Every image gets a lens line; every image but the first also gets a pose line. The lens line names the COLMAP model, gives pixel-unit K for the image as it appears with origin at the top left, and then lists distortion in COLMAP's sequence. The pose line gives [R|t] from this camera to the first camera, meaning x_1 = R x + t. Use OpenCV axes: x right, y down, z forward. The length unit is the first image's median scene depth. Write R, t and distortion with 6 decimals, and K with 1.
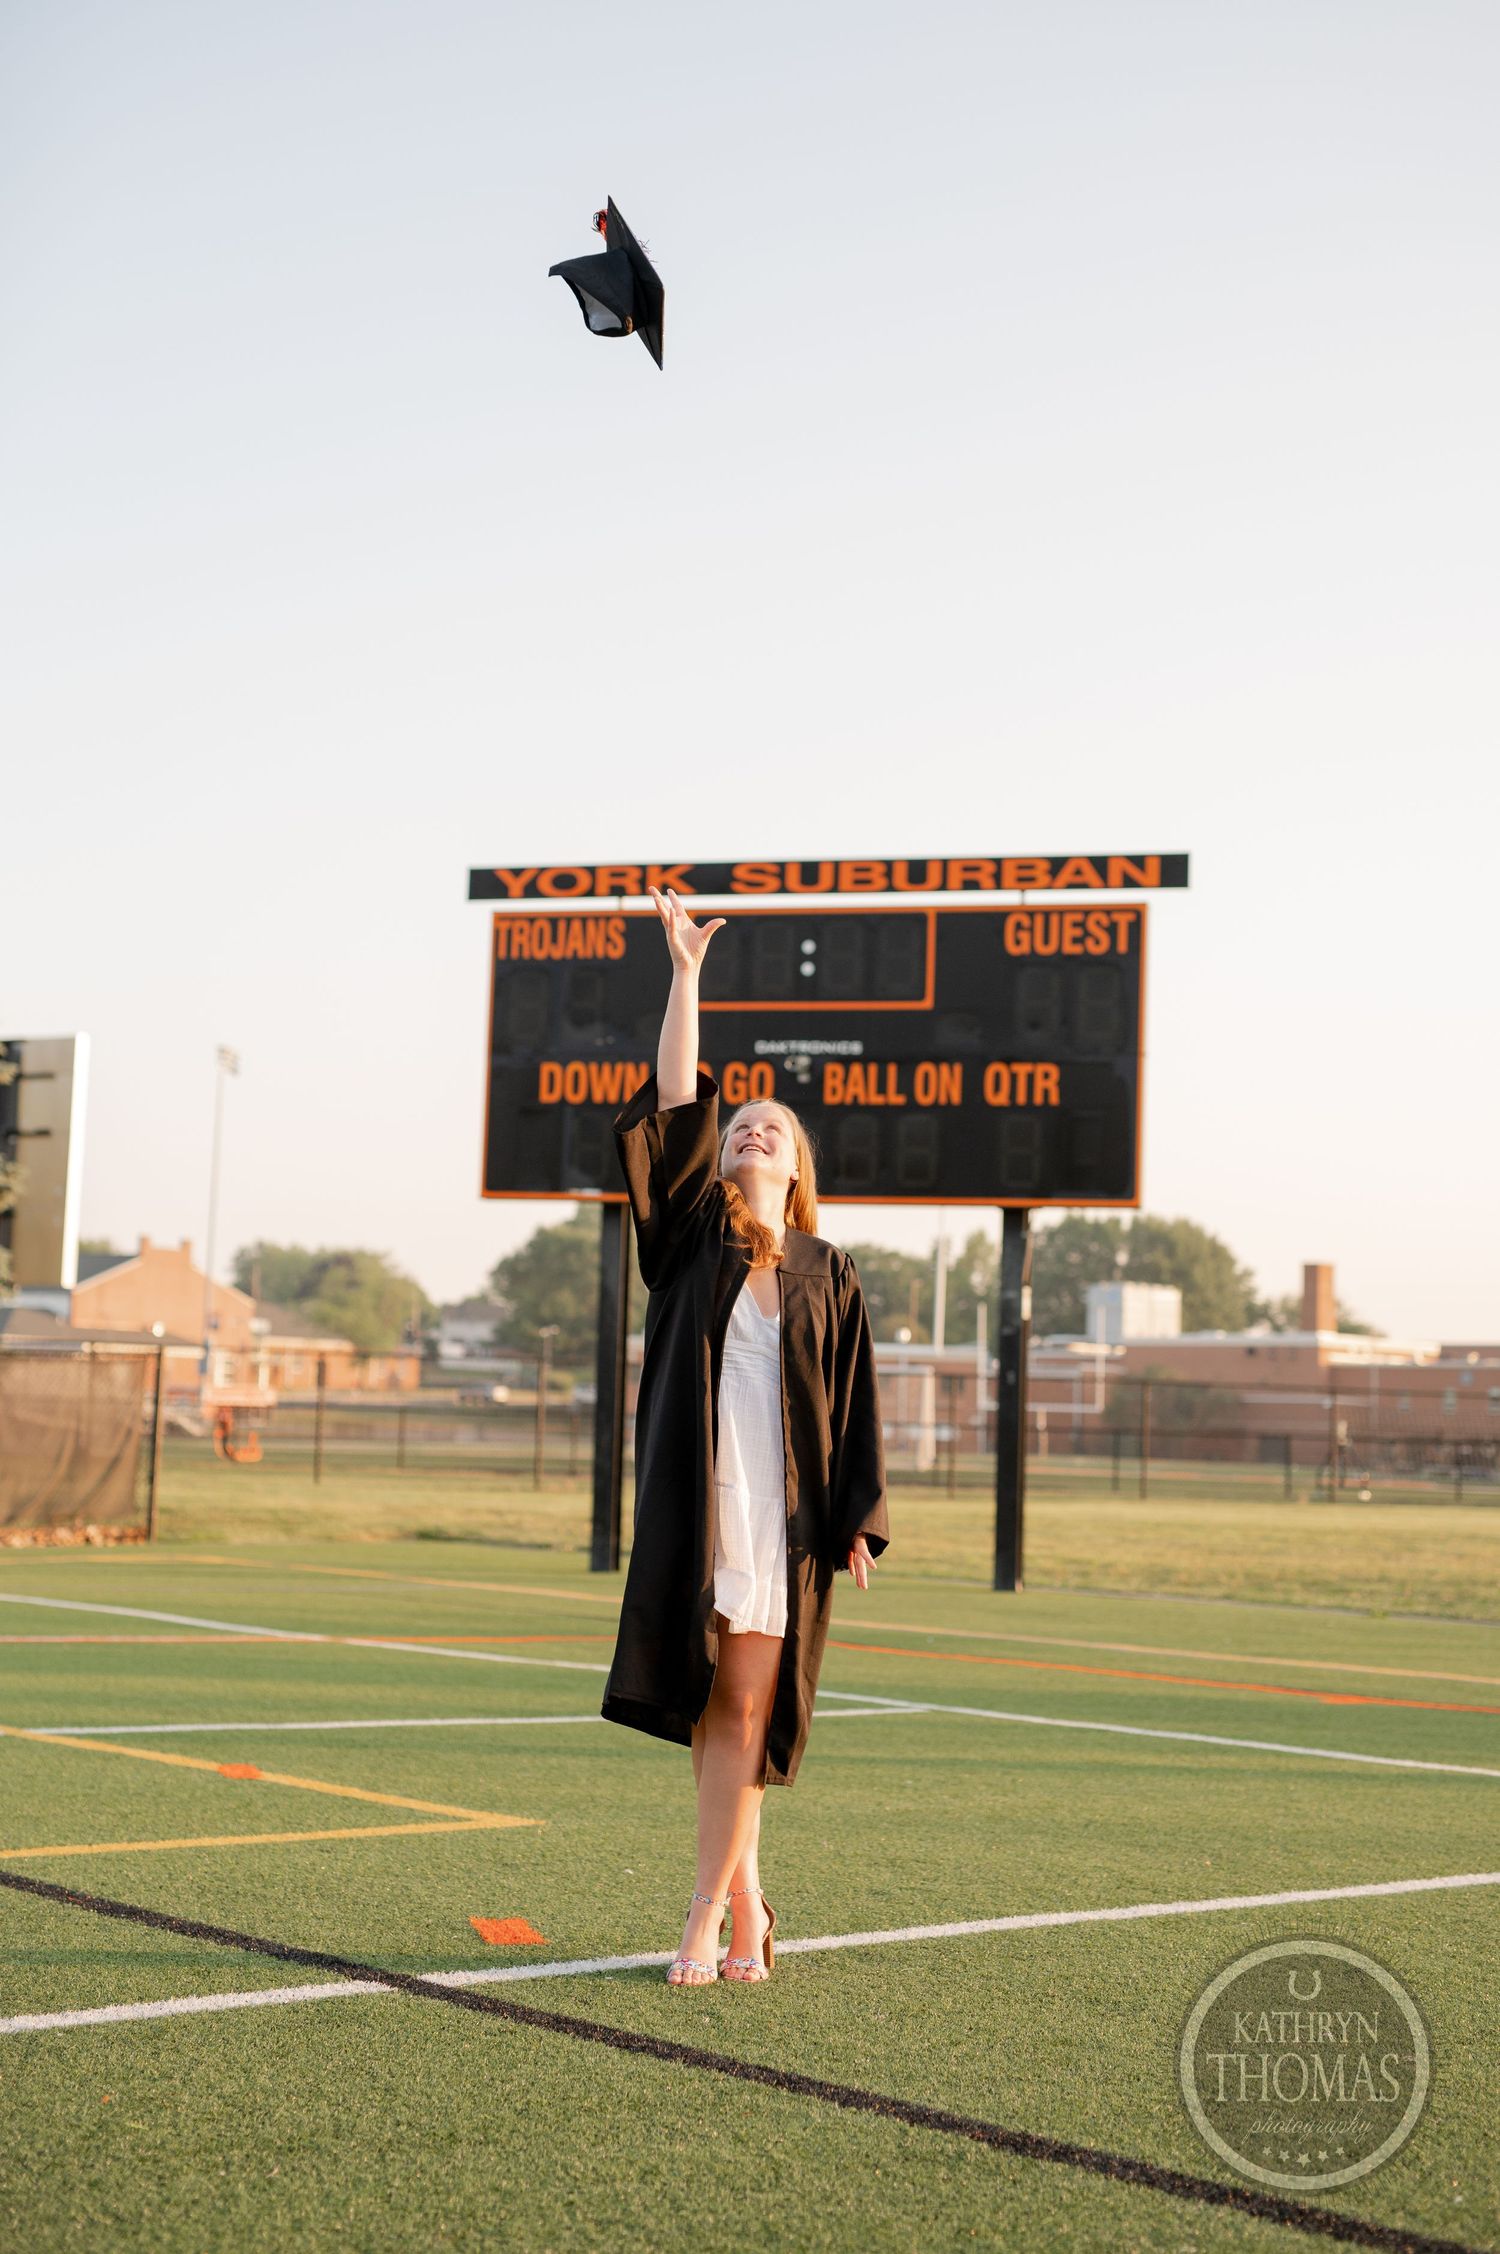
lens RADIAL K [[3452.5, 0, 757.1], [0, 3452.5, 1082.0], [0, 0, 1]] dist [-0.019029, 0.031017]
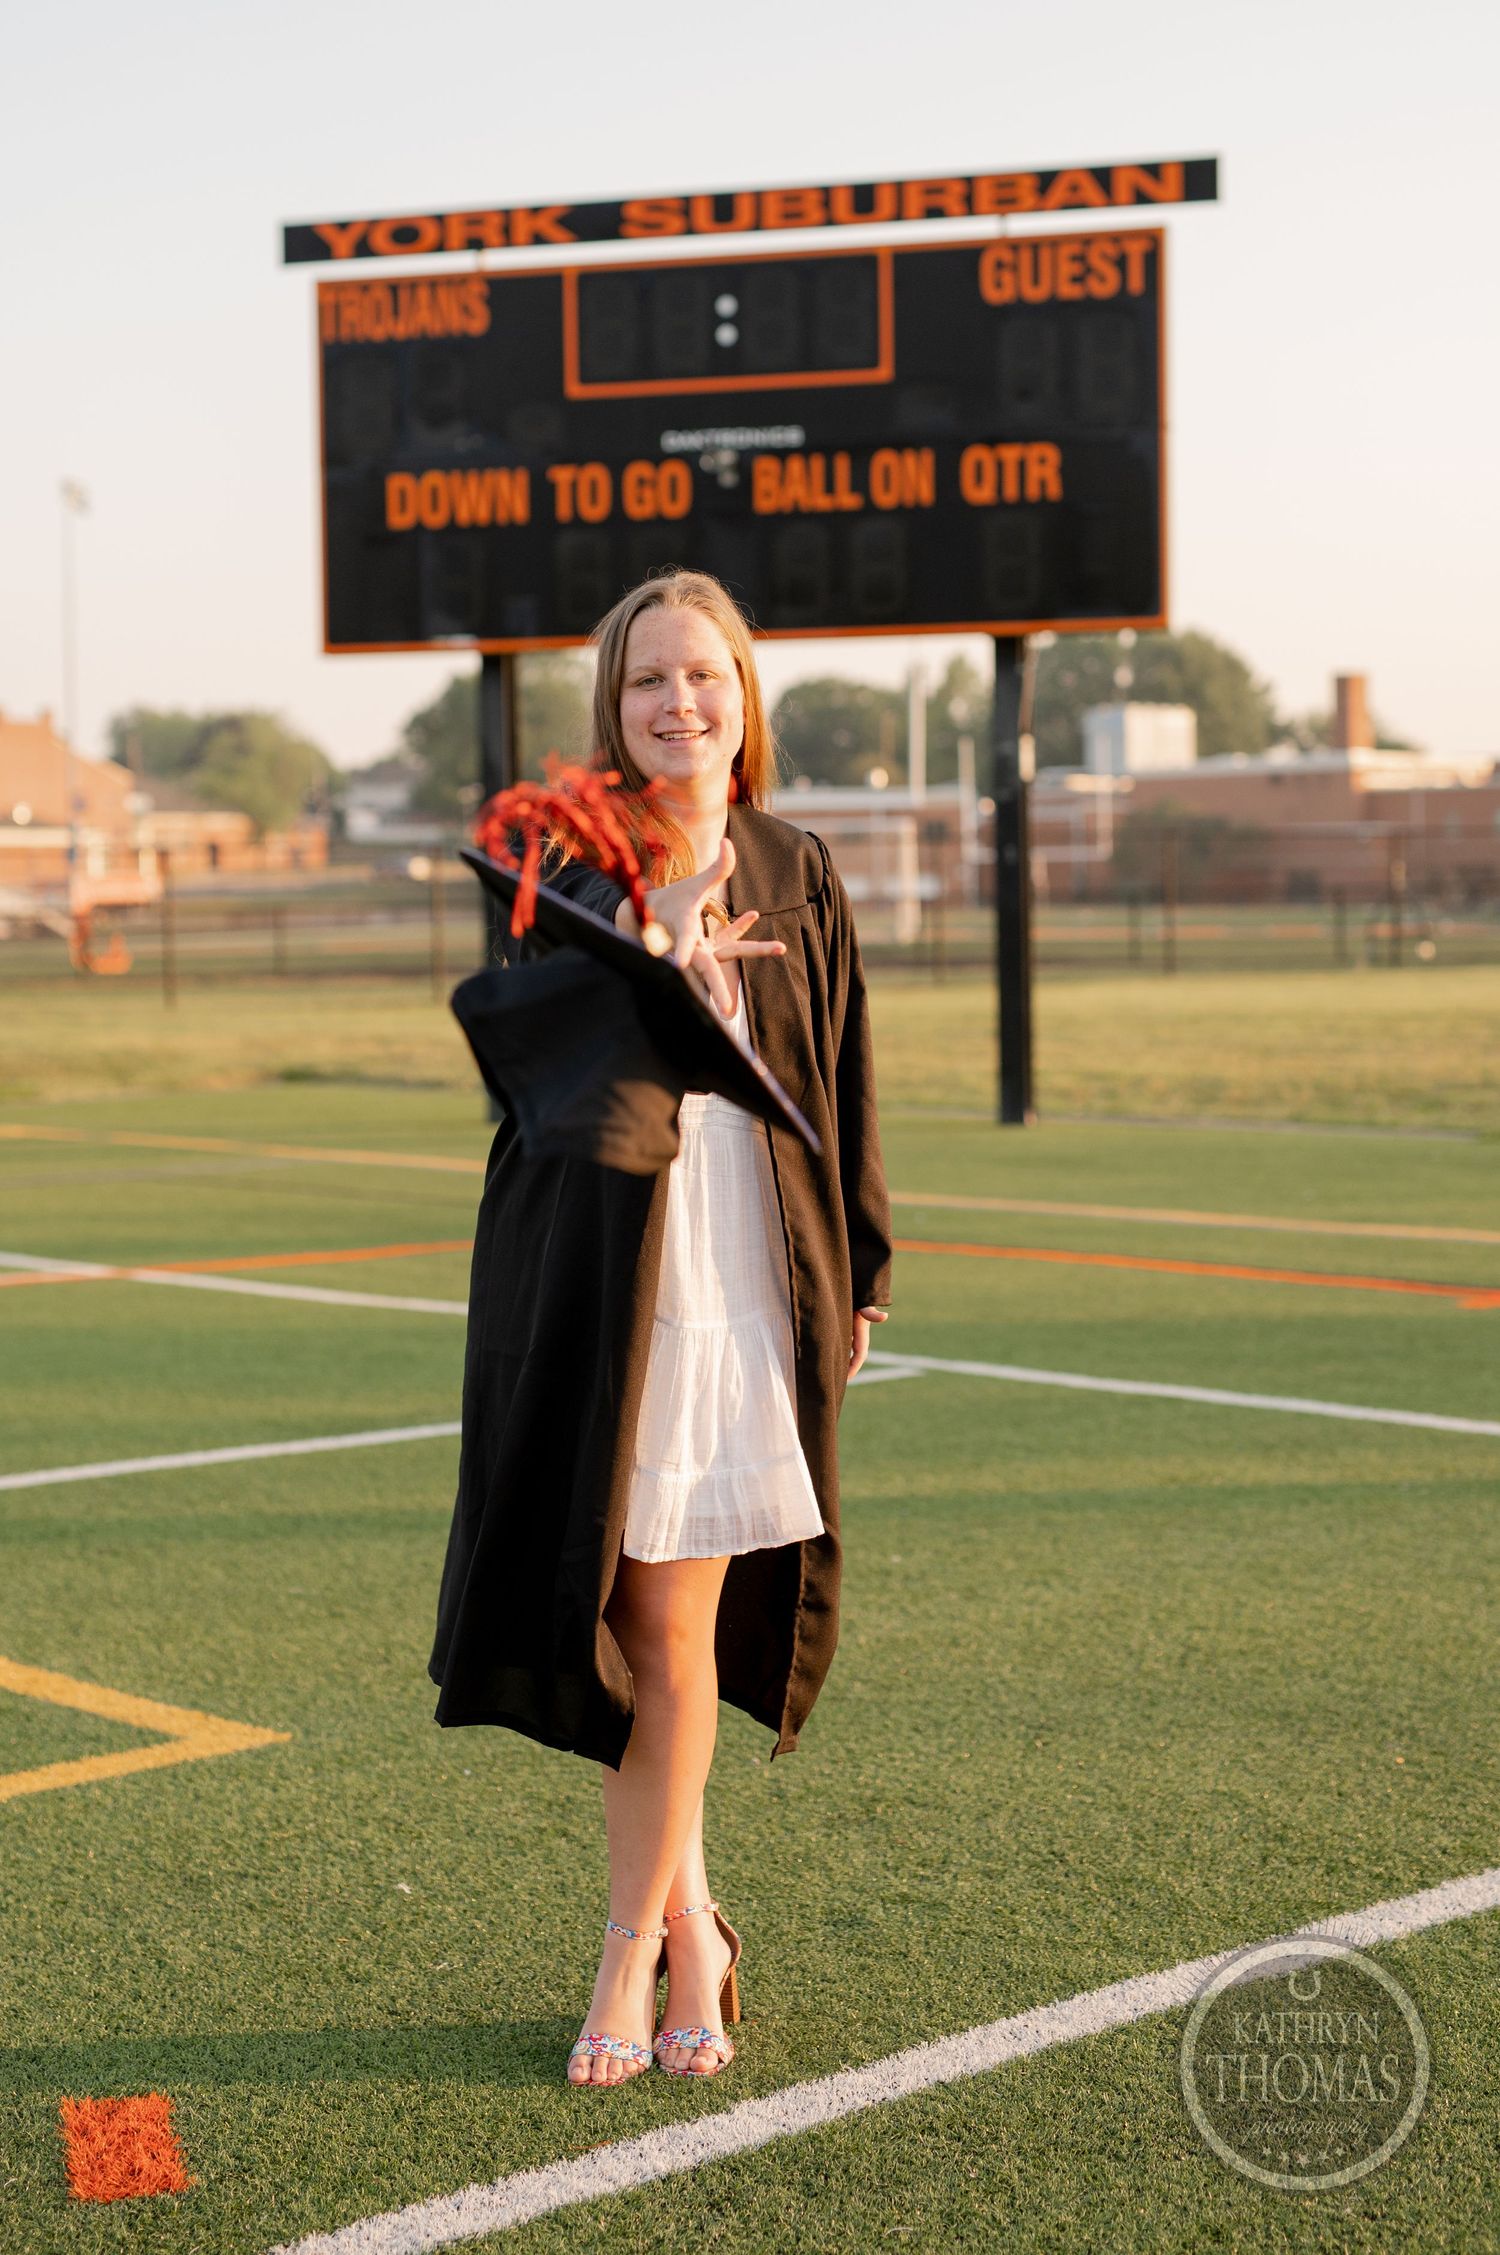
lens RADIAL K [[3454.0, 0, 757.1], [0, 3454.0, 1082.4], [0, 0, 1]] dist [-0.019029, 0.031017]
pose [[0.998813, -0.048696, 0.001274, 0.012331], [0.047798, 0.984770, 0.167161, 0.002979], [-0.009395, -0.166901, 0.985929, 0.214709]]
